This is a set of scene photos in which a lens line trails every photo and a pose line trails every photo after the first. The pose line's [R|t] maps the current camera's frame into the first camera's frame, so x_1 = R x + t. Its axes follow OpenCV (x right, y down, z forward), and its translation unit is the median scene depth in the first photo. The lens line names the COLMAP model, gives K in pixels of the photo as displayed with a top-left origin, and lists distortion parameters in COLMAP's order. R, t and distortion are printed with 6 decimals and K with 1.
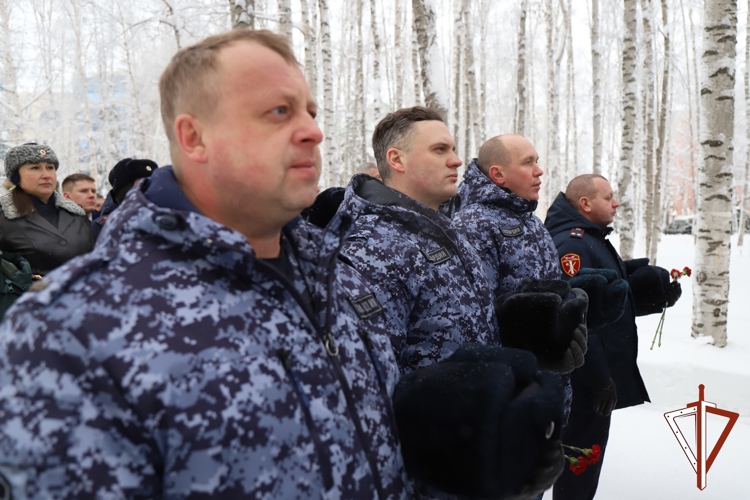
lens RADIAL K [[604.4, 0, 375.0], [0, 604.4, 268.1], [0, 0, 1]] dist [-0.007711, 0.008787]
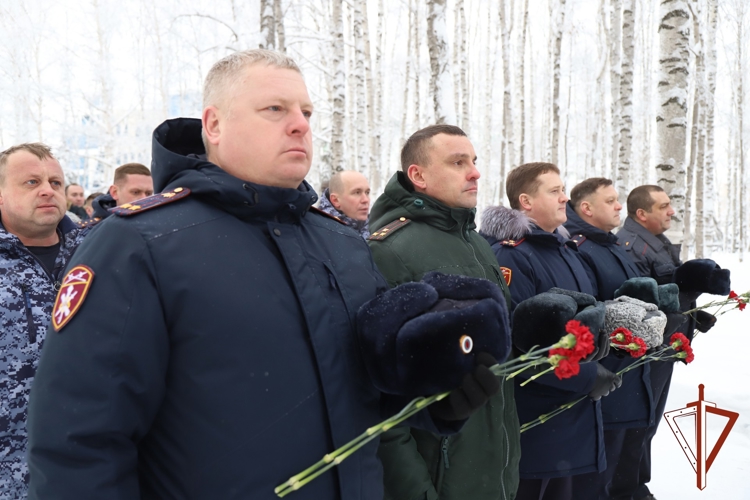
lens RADIAL K [[639.8, 0, 375.0], [0, 639.8, 250.0], [0, 0, 1]] dist [0.007409, 0.002817]
pose [[0.988297, 0.021136, -0.151070, 0.230186], [-0.029498, 0.998141, -0.053326, 0.014194], [0.149663, 0.057158, 0.987084, -0.183949]]
